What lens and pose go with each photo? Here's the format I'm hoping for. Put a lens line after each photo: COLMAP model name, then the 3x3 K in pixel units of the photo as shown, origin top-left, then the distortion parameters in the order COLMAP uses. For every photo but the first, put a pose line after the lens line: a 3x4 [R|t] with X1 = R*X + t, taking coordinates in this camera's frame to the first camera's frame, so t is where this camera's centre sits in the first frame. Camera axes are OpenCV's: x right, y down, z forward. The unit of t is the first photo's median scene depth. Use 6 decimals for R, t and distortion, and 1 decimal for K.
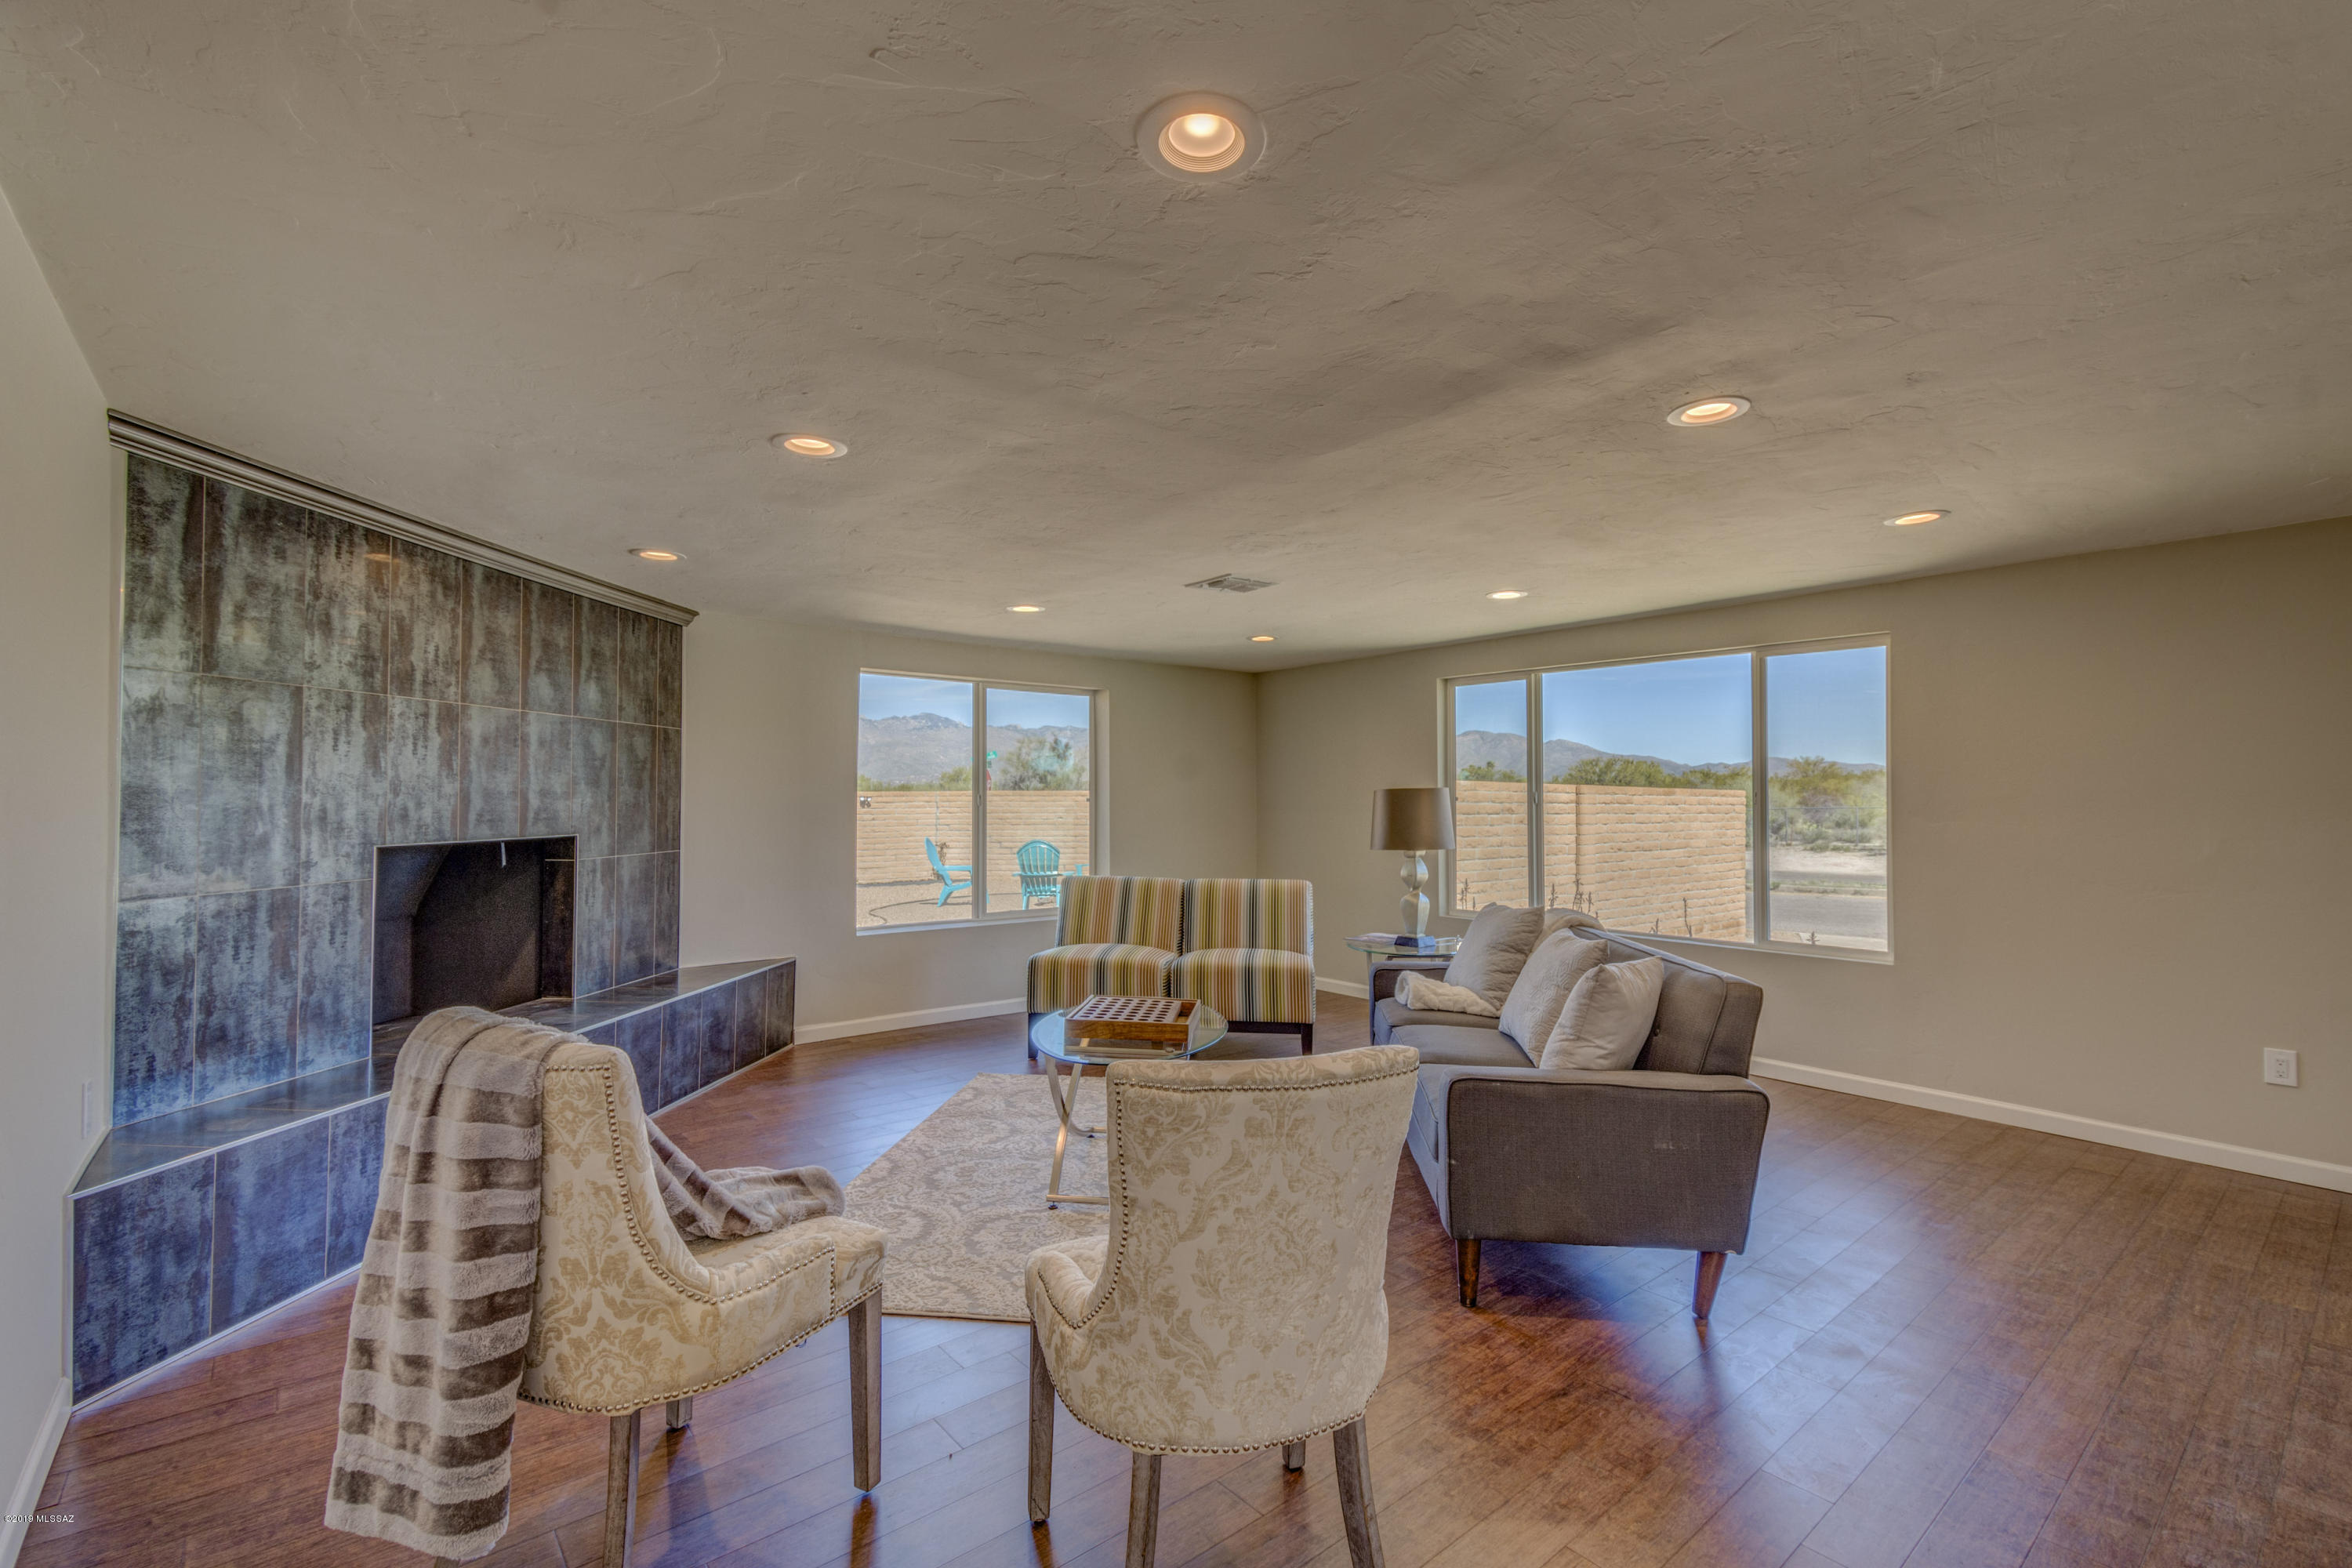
lens RADIAL K [[1036.8, 0, 1190.1], [0, 1036.8, 781.0], [0, 0, 1]] dist [0.020322, -0.009054]
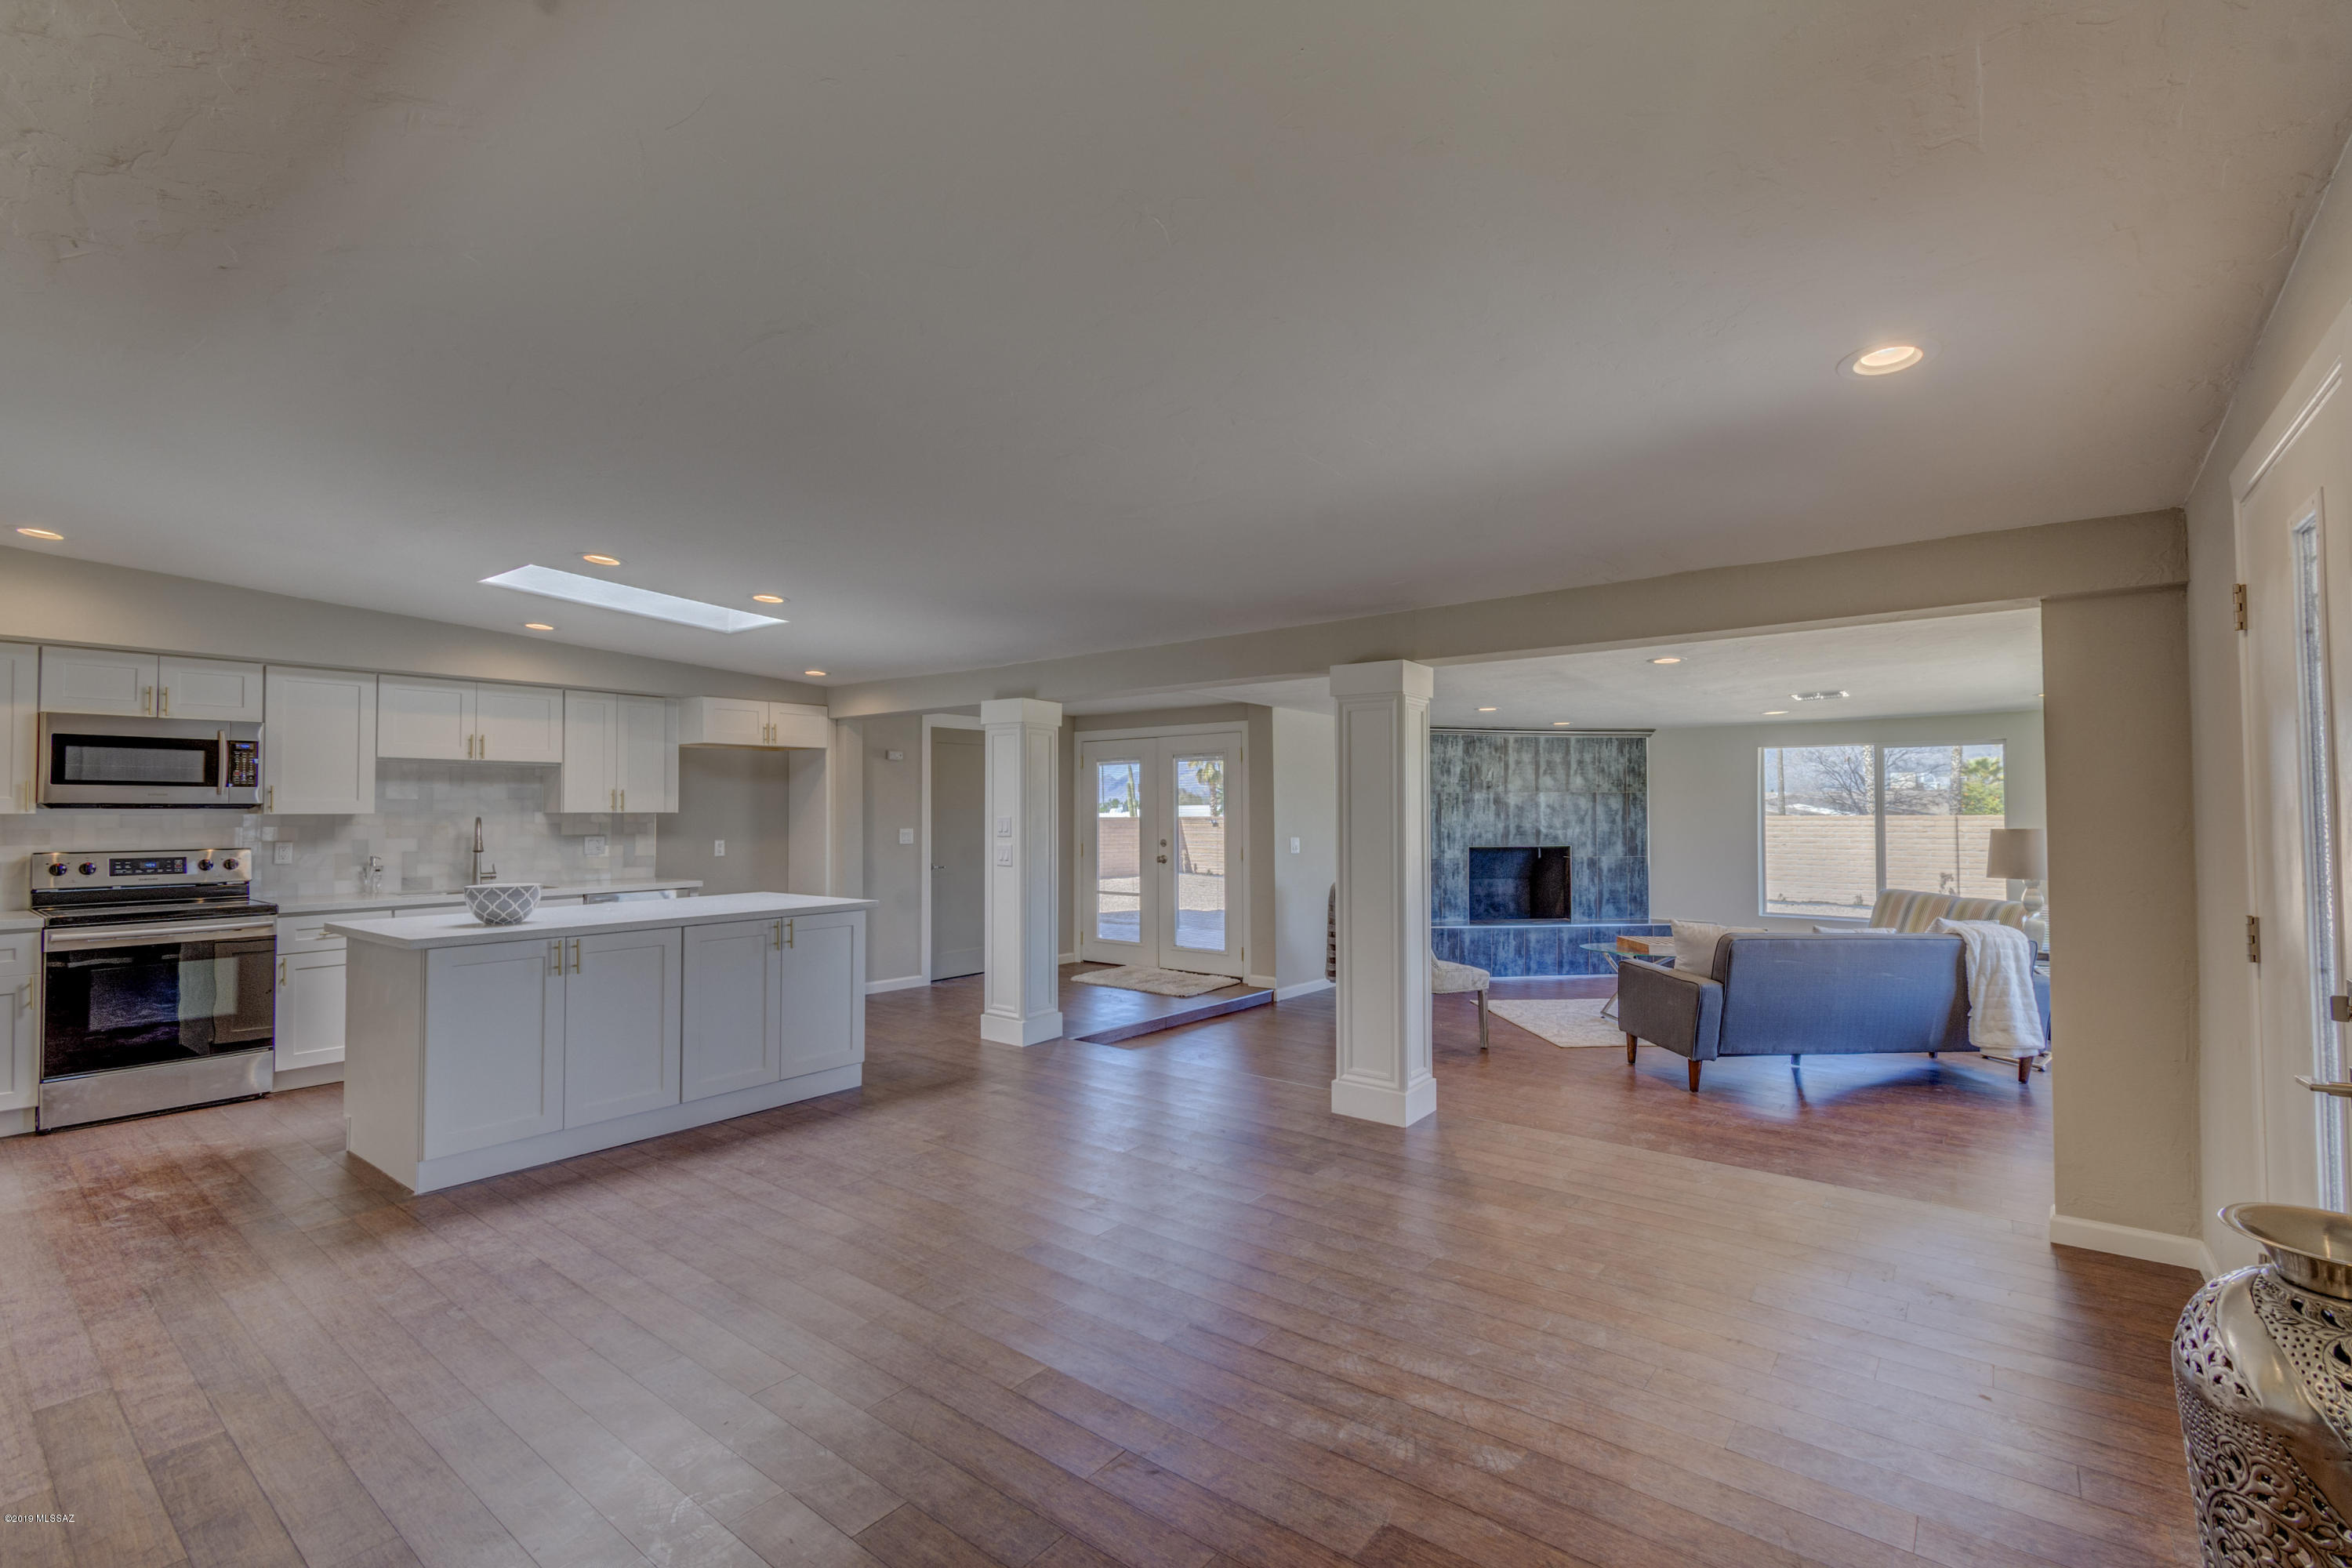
lens RADIAL K [[1036.8, 0, 1181.8], [0, 1036.8, 788.1], [0, 0, 1]] dist [0.020322, -0.009054]
pose [[0.200346, -0.025508, -0.979393, 1.829604], [0.019023, 0.999574, -0.022142, -0.048820], [0.979540, -0.014195, 0.200746, -0.318978]]
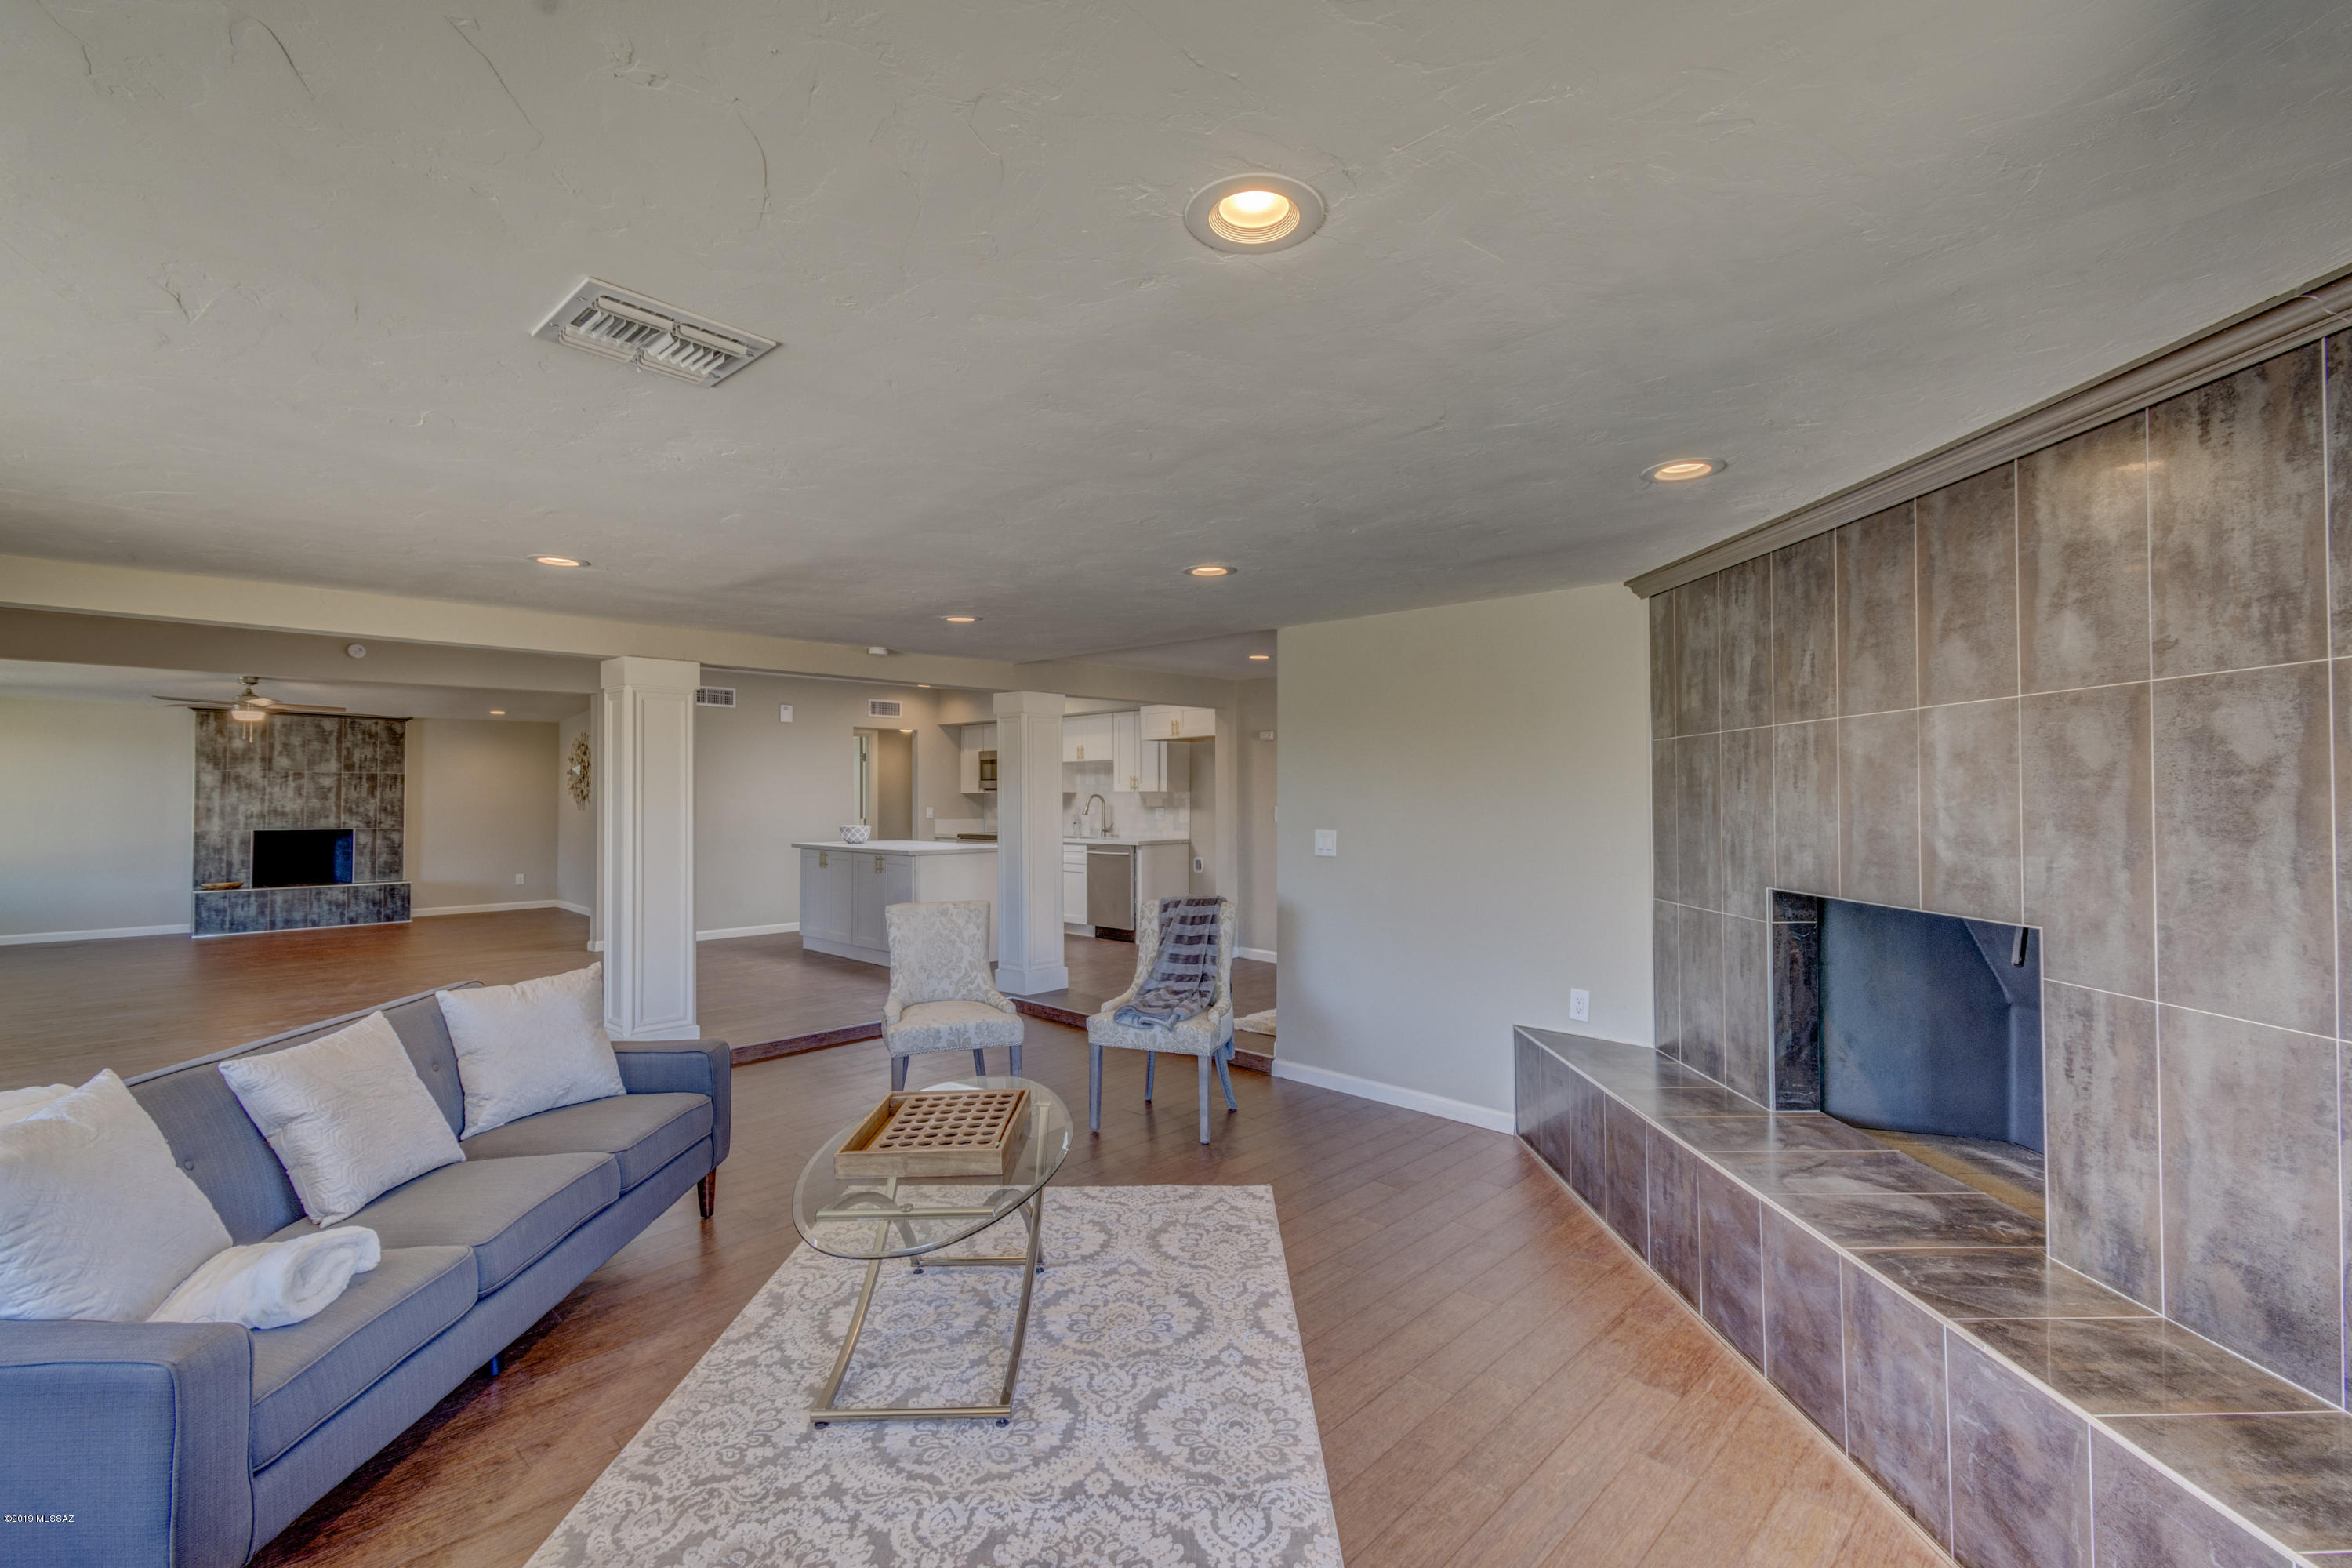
lens RADIAL K [[1036.8, 0, 1183.5], [0, 1036.8, 785.1], [0, 0, 1]] dist [0.020322, -0.009054]
pose [[-0.995506, -0.001193, -0.094694, -0.167589], [0.001421, 0.999620, -0.027538, -0.005357], [0.094690, -0.027549, -0.995126, 1.909933]]
